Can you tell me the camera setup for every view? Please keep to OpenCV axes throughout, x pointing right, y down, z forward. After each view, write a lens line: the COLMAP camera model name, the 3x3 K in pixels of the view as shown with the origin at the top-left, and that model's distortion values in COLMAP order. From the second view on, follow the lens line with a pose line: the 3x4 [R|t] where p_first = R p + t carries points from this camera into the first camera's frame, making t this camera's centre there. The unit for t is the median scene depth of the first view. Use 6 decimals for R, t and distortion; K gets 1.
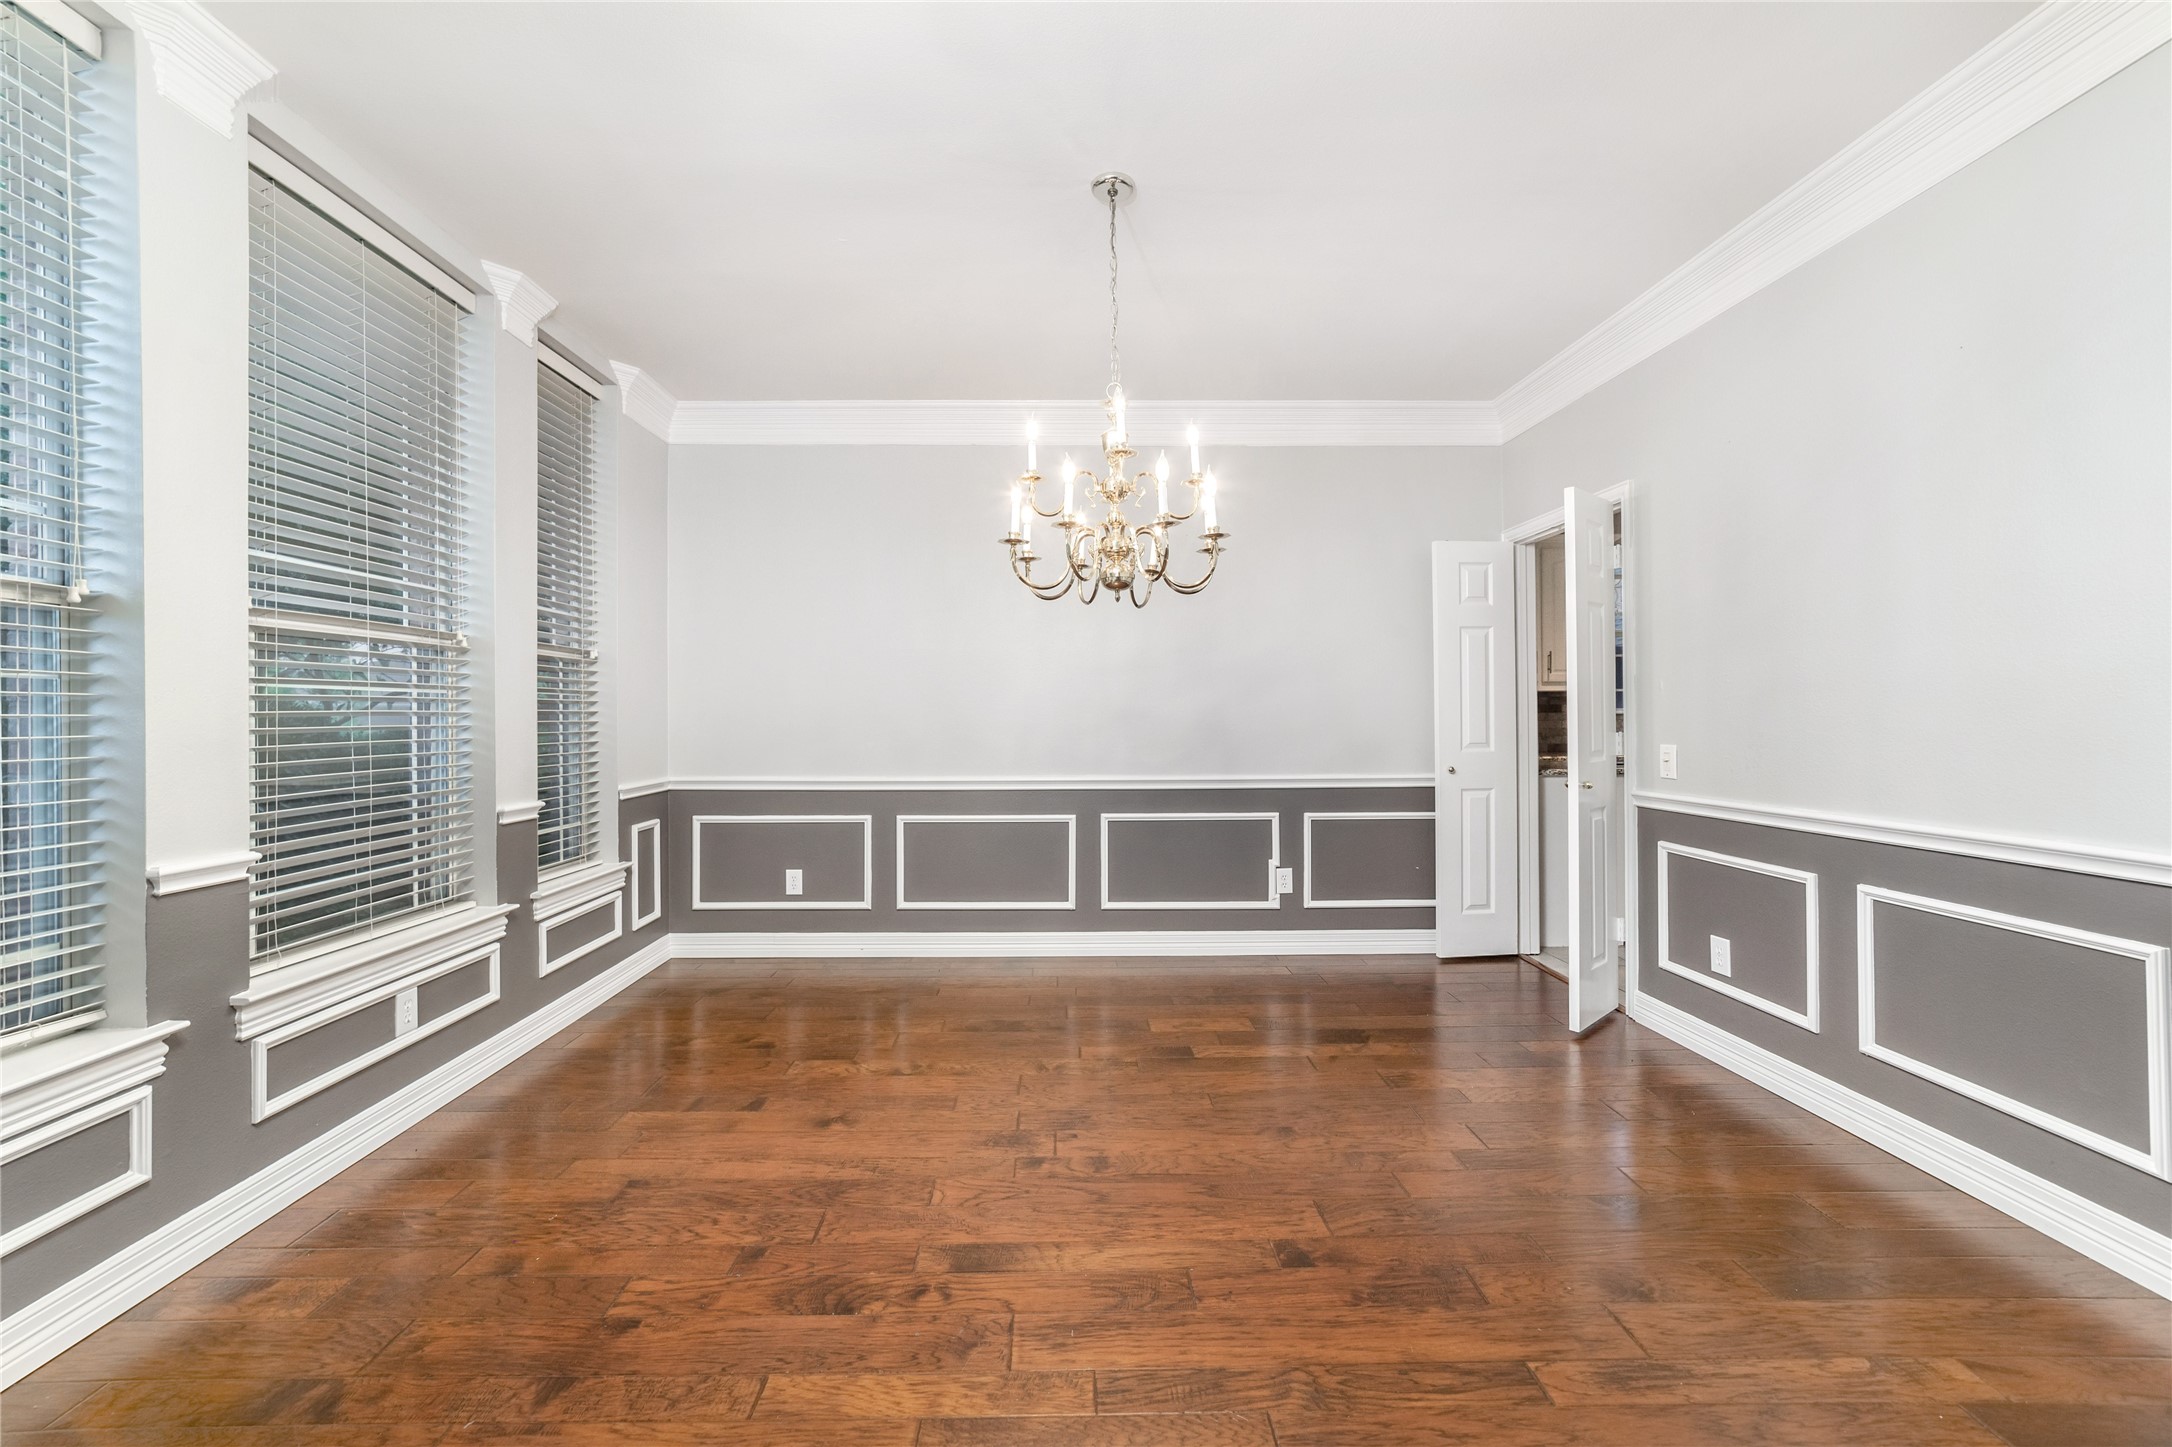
lens RADIAL K [[854.1, 0, 1064.8], [0, 854.1, 703.0], [0, 0, 1]] dist [-0.014298, 0.005538]
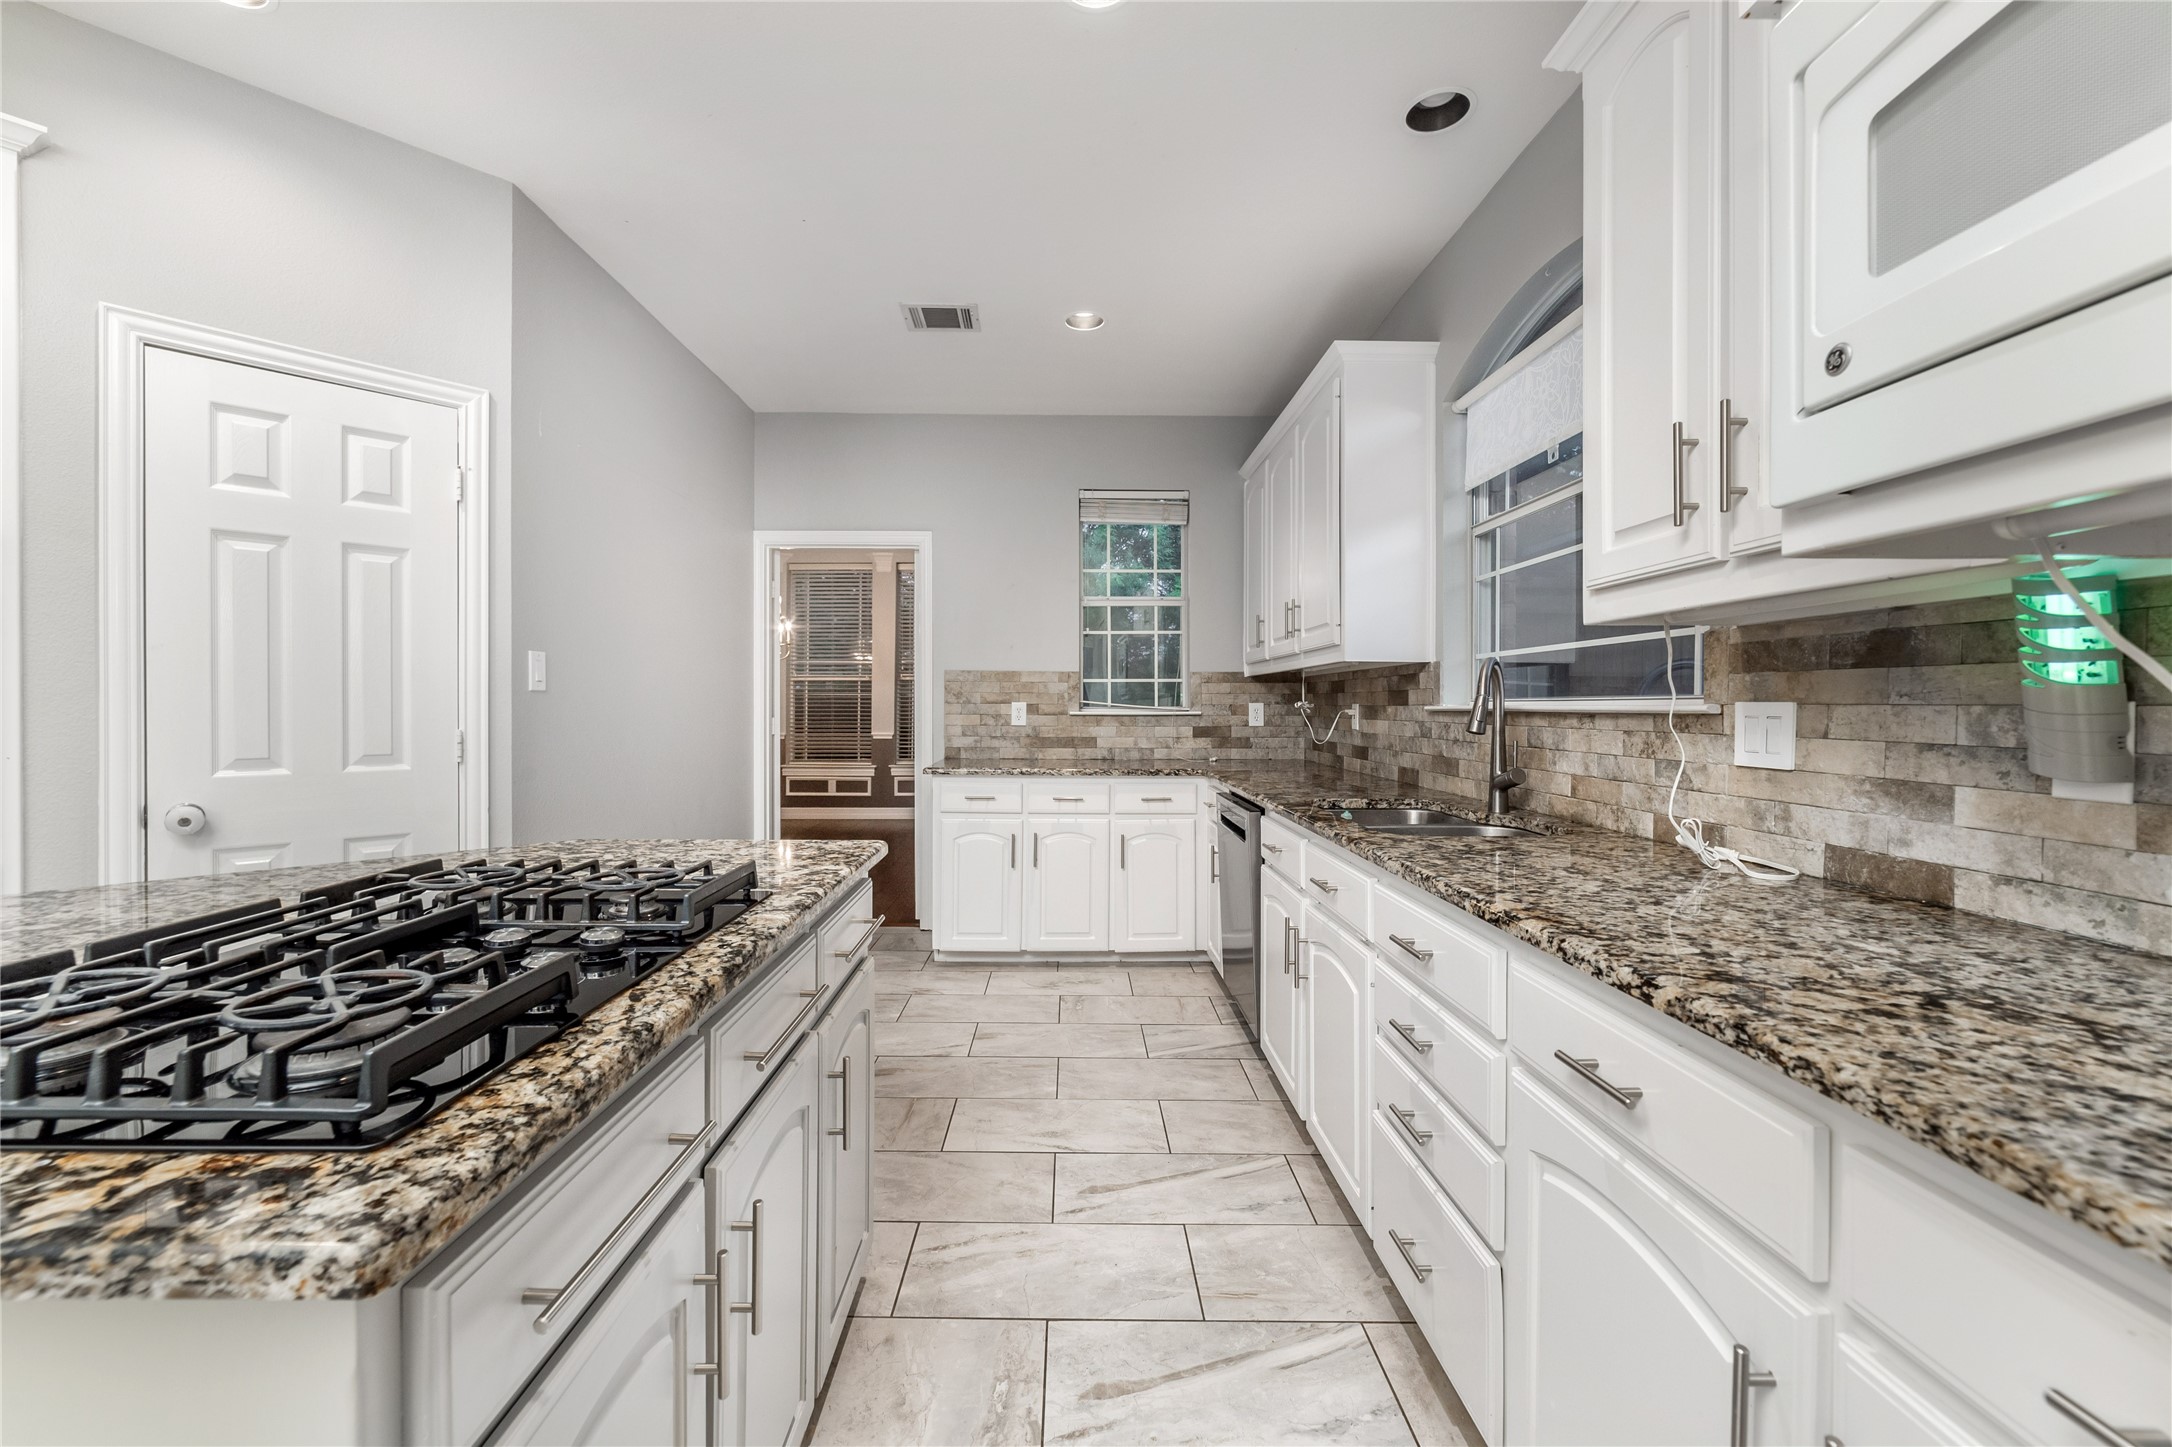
lens RADIAL K [[854.1, 0, 1014.3], [0, 854.1, 709.6], [0, 0, 1]] dist [-0.014298, 0.005538]
pose [[-0.054018, 0.012950, -0.998456, 2.611393], [0.006504, 0.999899, 0.012616, 0.006631], [0.998519, -0.005812, -0.054097, 1.883904]]
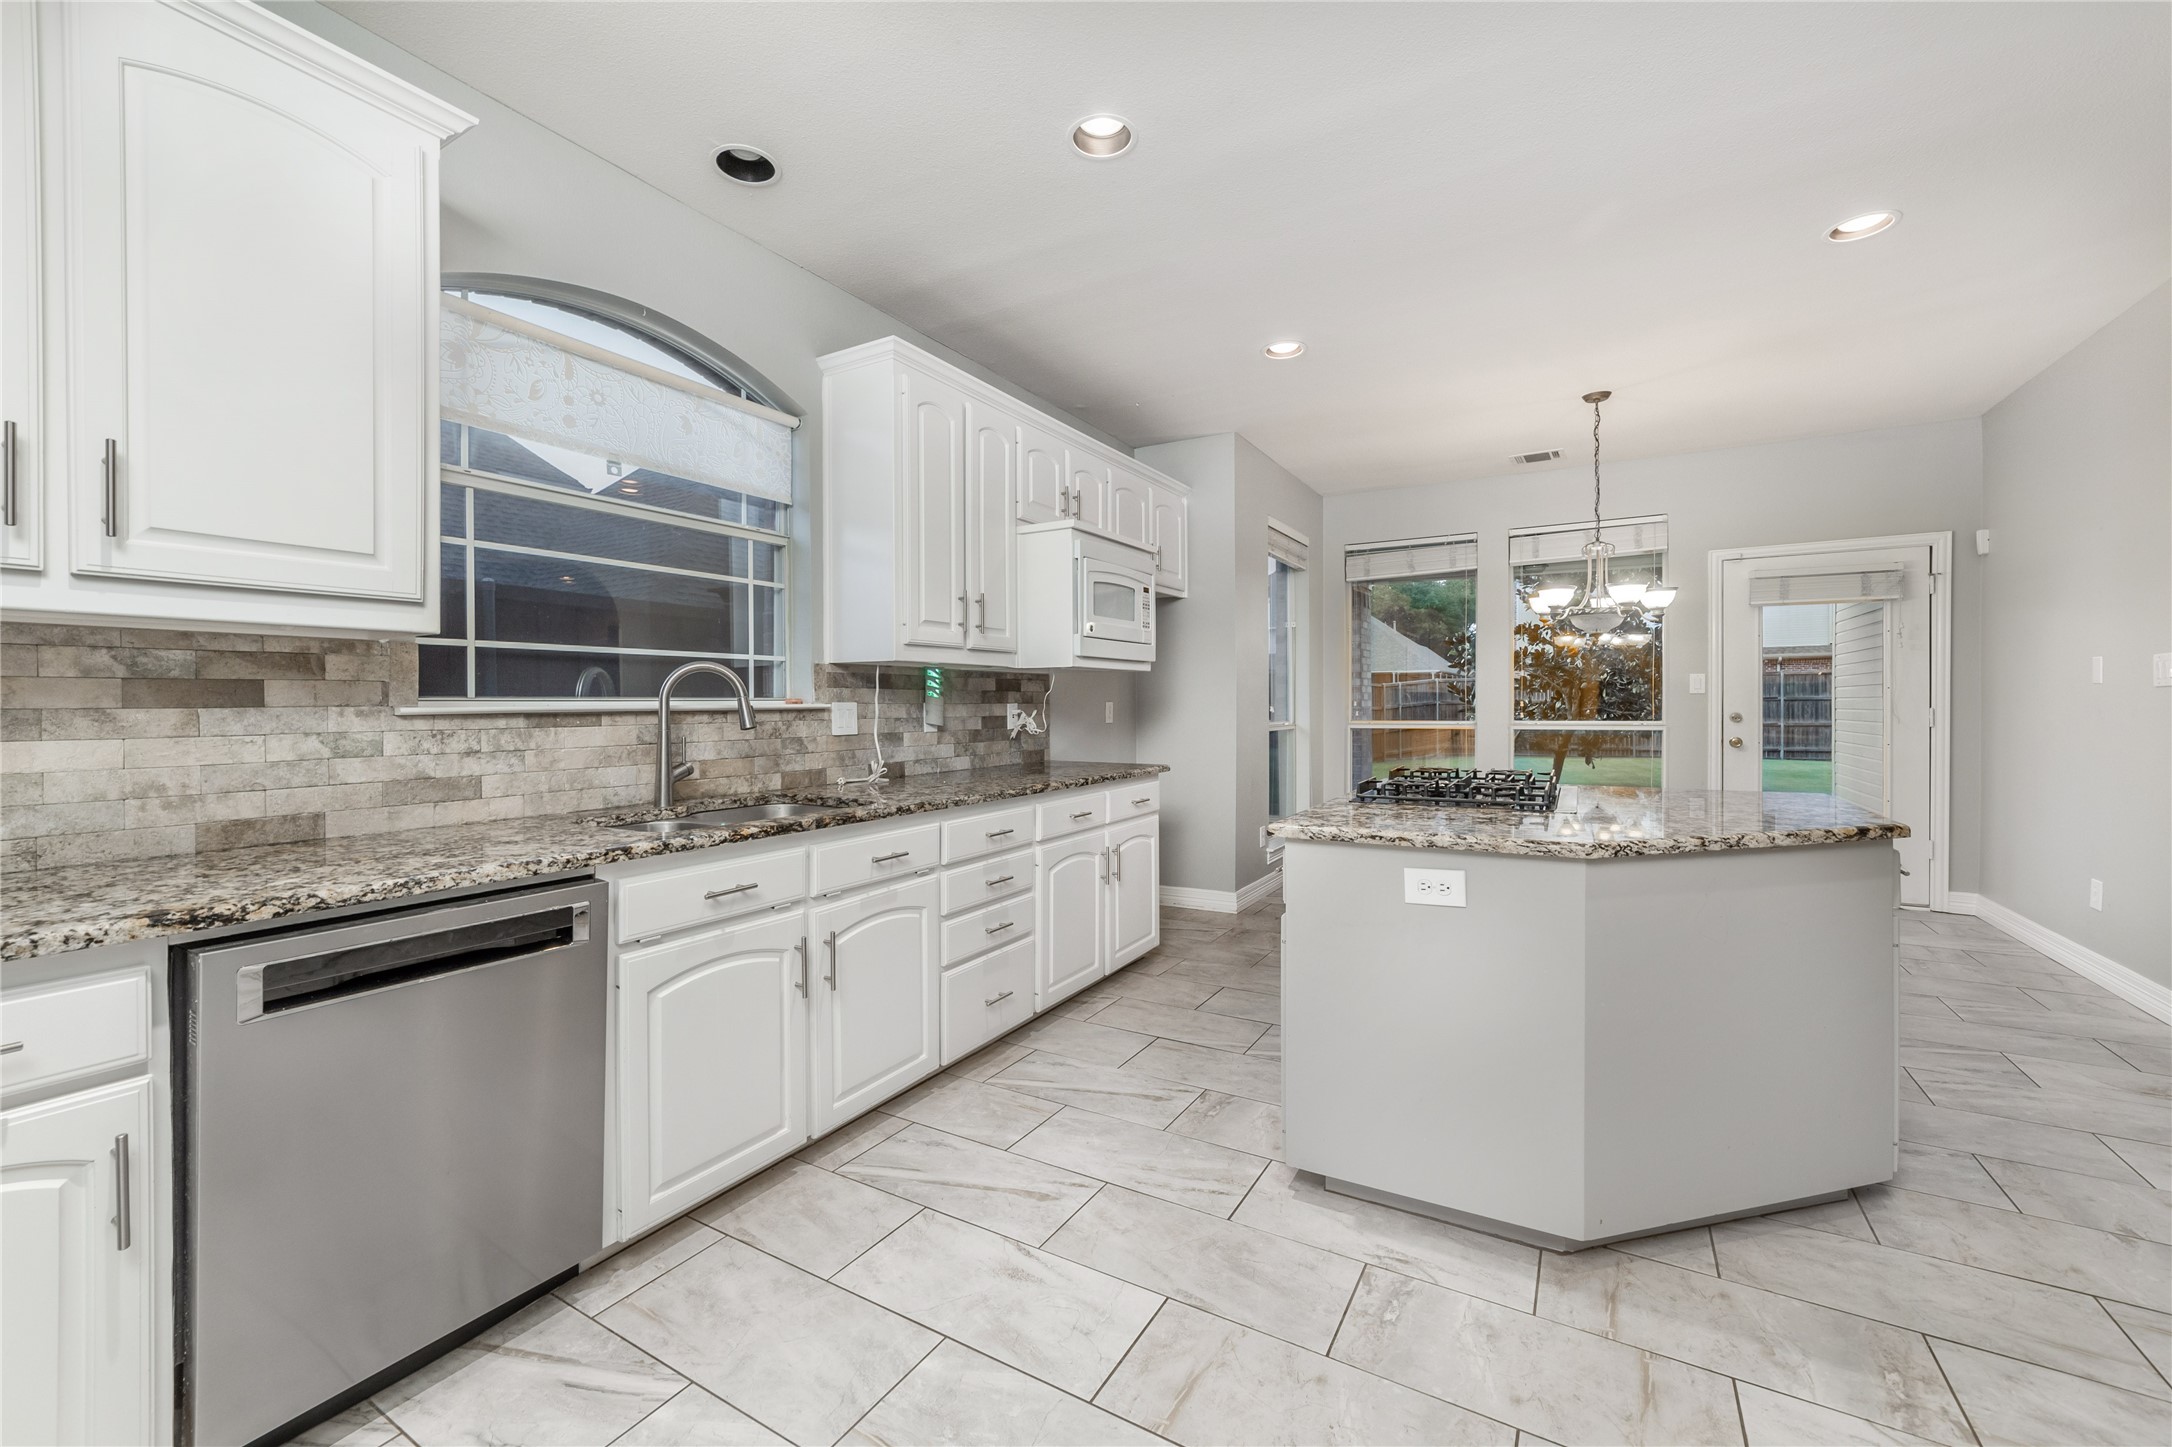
lens RADIAL K [[854.1, 0, 1030.3], [0, 854.1, 706.8], [0, 0, 1]] dist [-0.014298, 0.005538]
pose [[0.551993, 0.002503, 0.833845, 1.184229], [-0.006931, 0.999975, 0.001586, 0.014218], [-0.833820, -0.006655, 0.551996, 1.499896]]
